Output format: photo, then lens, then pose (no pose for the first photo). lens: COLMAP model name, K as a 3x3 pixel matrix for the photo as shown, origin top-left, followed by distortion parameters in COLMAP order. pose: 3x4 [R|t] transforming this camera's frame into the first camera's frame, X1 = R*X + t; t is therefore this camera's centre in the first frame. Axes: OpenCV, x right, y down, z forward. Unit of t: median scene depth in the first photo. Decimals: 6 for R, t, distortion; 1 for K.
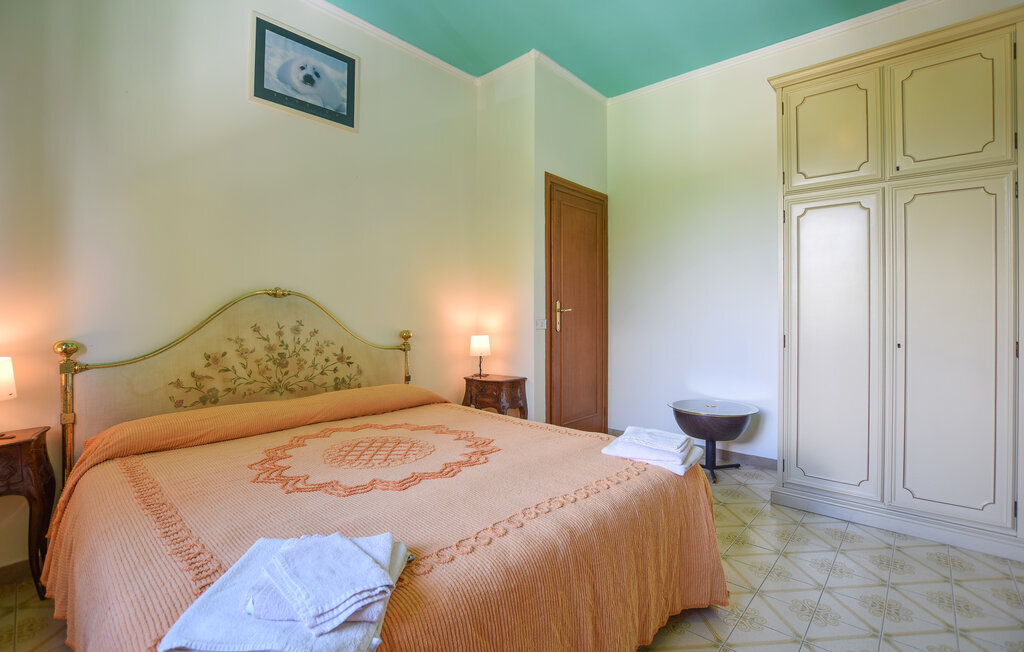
lens RADIAL K [[456.9, 0, 512.6], [0, 456.9, 317.2], [0, 0, 1]] dist [-0.023929, 0.000356]
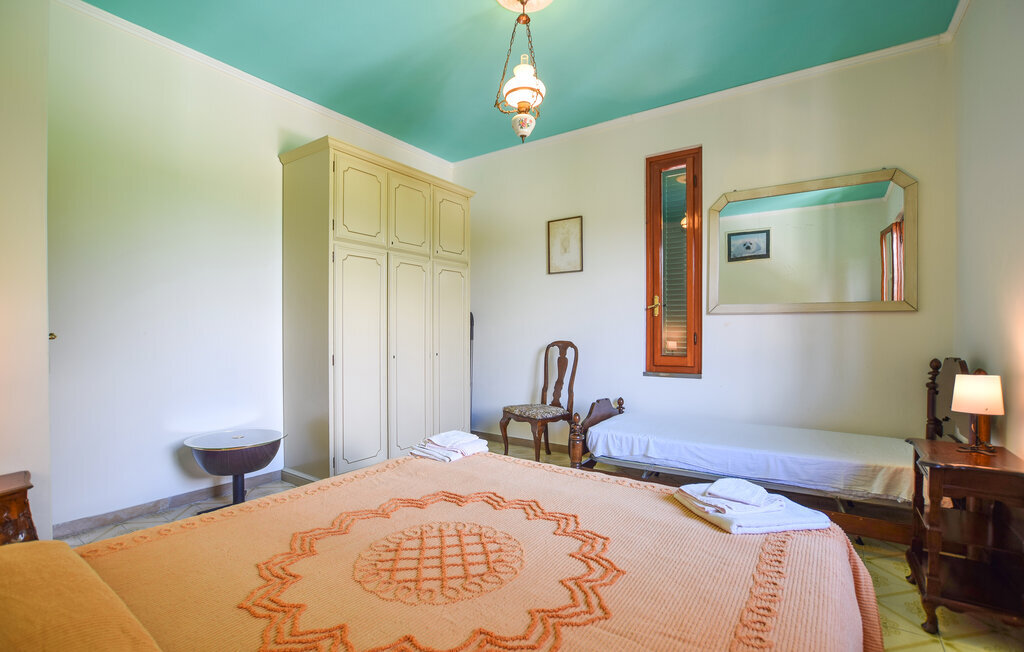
lens RADIAL K [[456.9, 0, 516.4], [0, 456.9, 327.7], [0, 0, 1]] dist [-0.023929, 0.000356]
pose [[-0.142445, 0.002202, 0.989800, -1.410315], [0.006059, 0.999981, -0.001353, -0.054065], [-0.989784, 0.005805, -0.142456, 1.441359]]
